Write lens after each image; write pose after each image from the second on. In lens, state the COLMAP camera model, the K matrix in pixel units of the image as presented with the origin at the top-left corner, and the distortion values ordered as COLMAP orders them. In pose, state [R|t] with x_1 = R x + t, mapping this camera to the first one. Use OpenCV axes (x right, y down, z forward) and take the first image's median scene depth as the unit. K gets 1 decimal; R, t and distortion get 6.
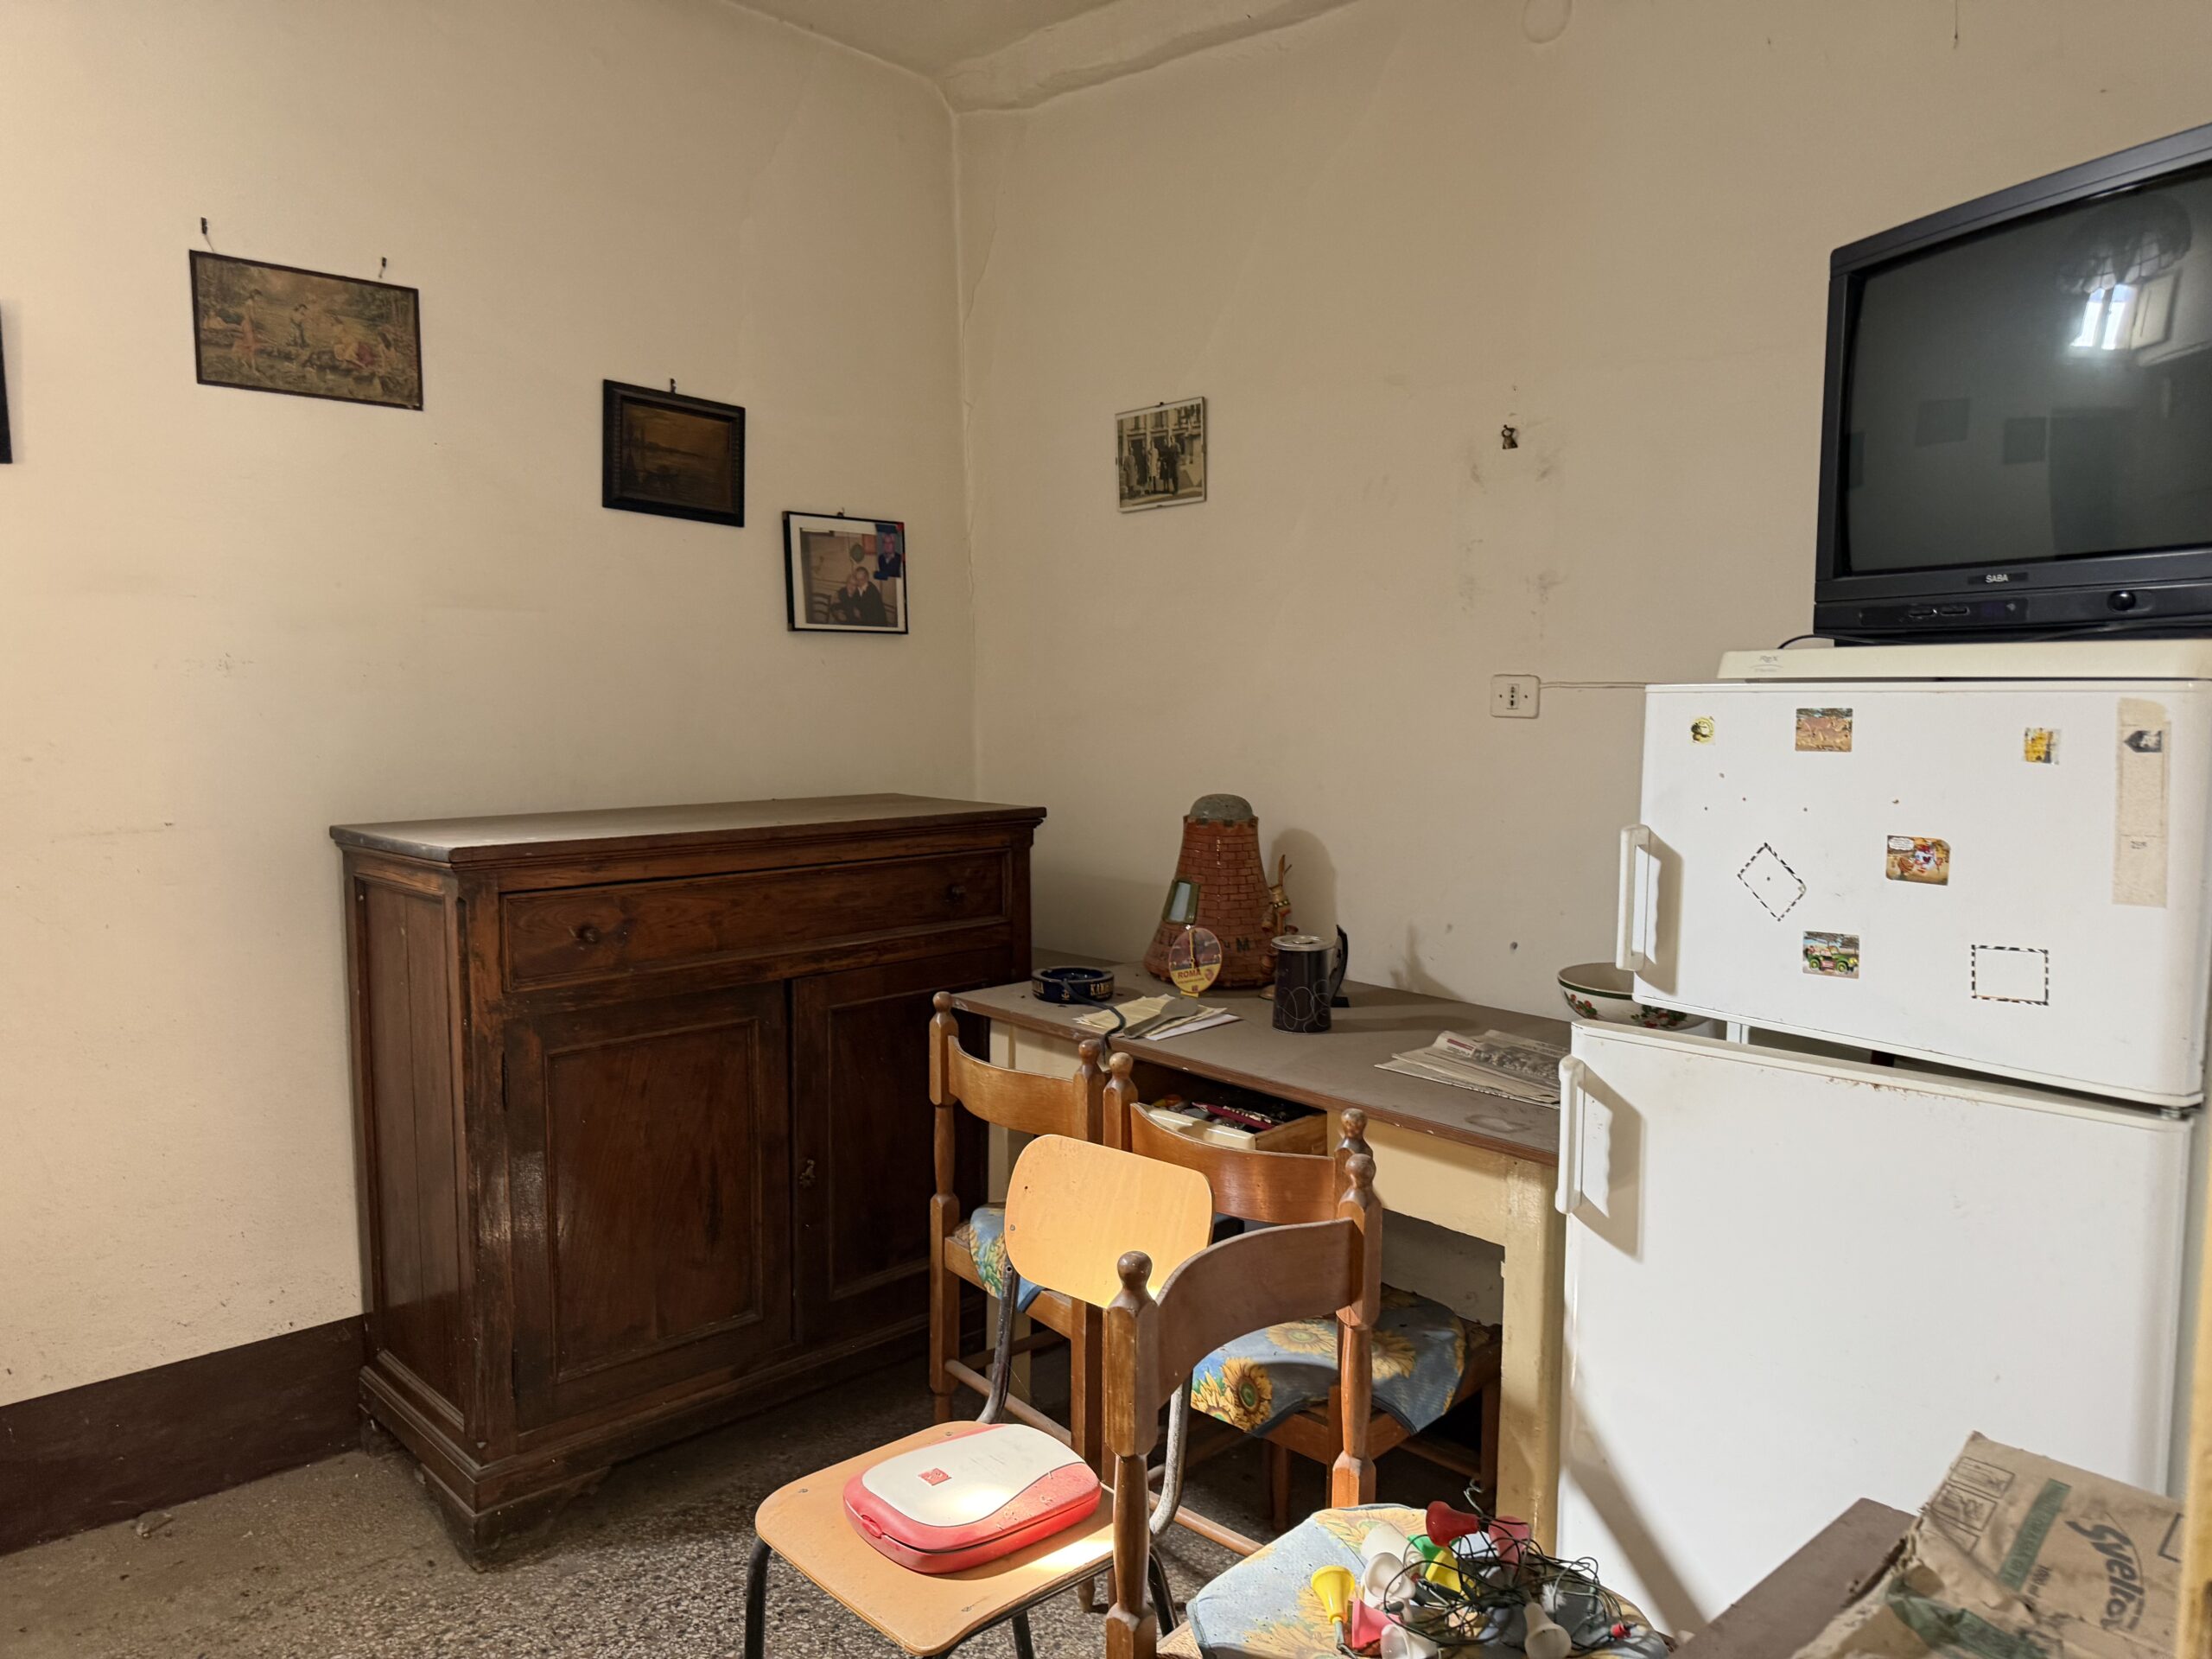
lens RADIAL K [[1564.5, 0, 1126.8], [0, 1564.5, 841.1], [0, 0, 1]] dist [0.059040, -0.078355]
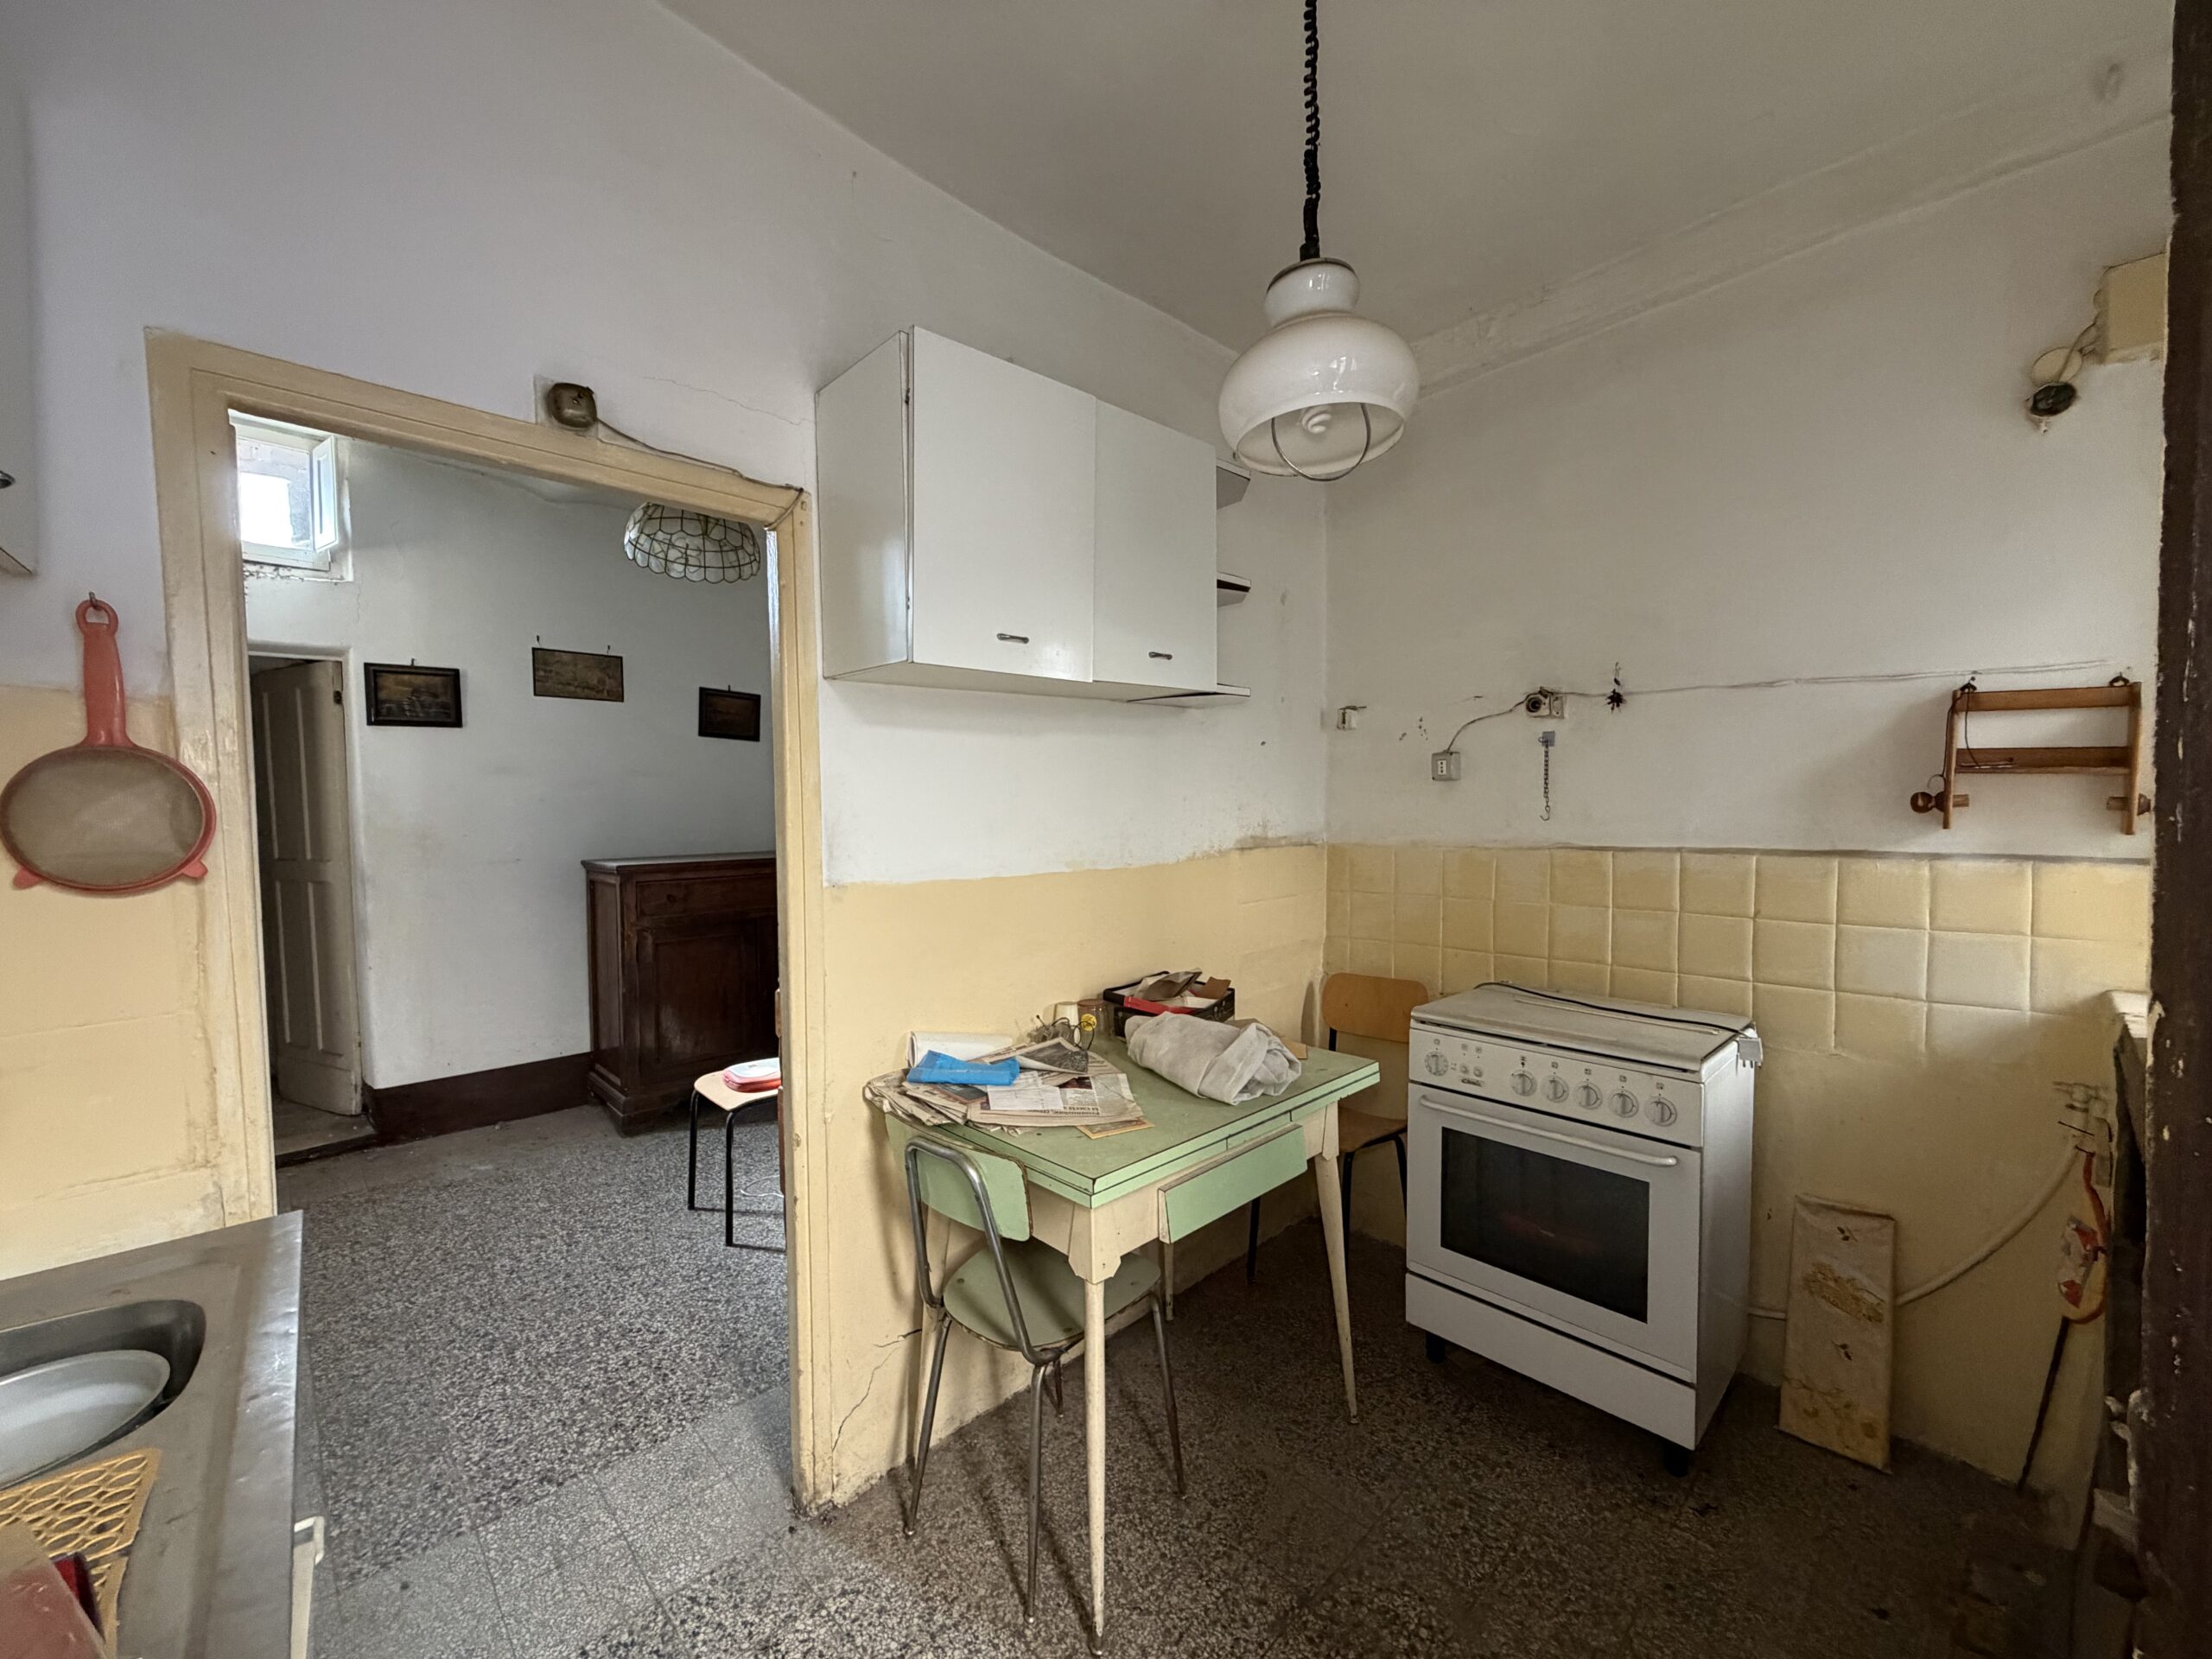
lens RADIAL K [[881.9, 0, 1106.3], [0, 881.9, 832.0], [0, 0, 1]] dist [0.001492, -0.000789]
pose [[0.999946, -0.009559, 0.004001, 0.376669], [0.009794, 0.997931, -0.063548, 0.047229], [-0.003386, 0.063583, 0.997971, -0.486630]]
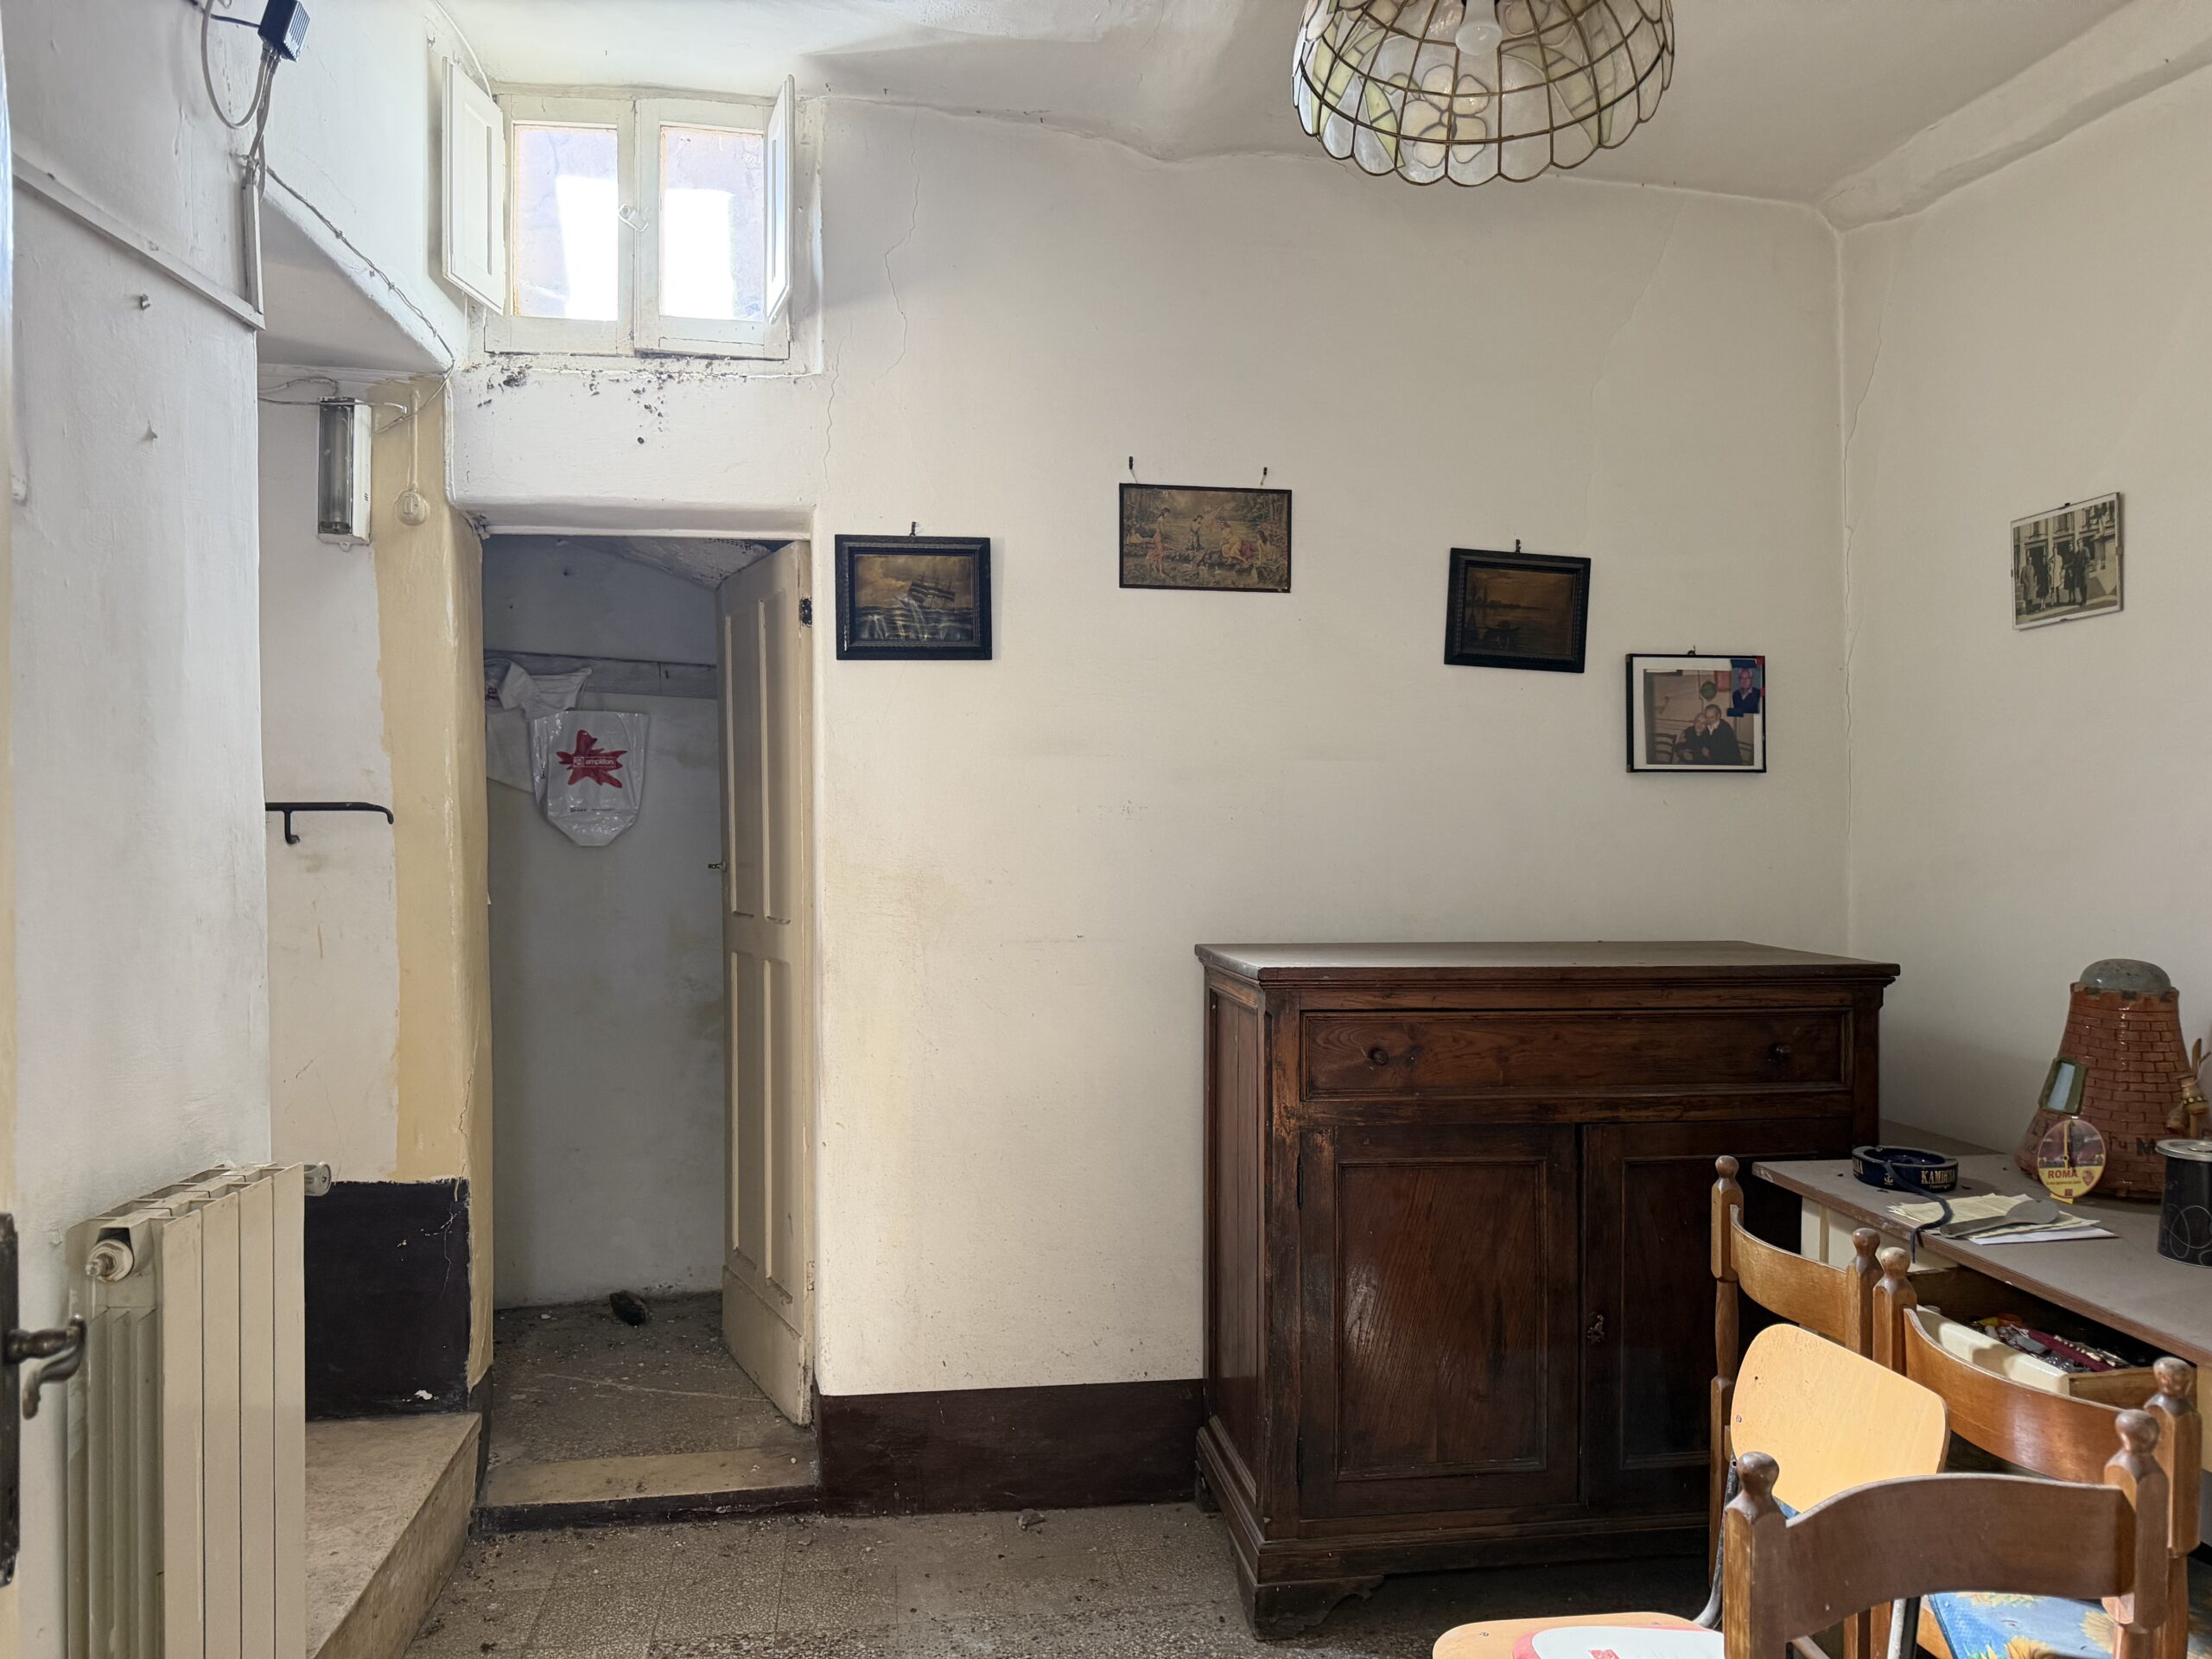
lens RADIAL K [[1564.5, 0, 1089.3], [0, 1564.5, 821.0], [0, 0, 1]] dist [0.059040, -0.078355]
pose [[0.807759, 0.001441, -0.589511, 0.126023], [-0.061566, 0.994735, -0.081928, -0.000910], [0.586289, 0.102473, 0.803594, 0.002948]]
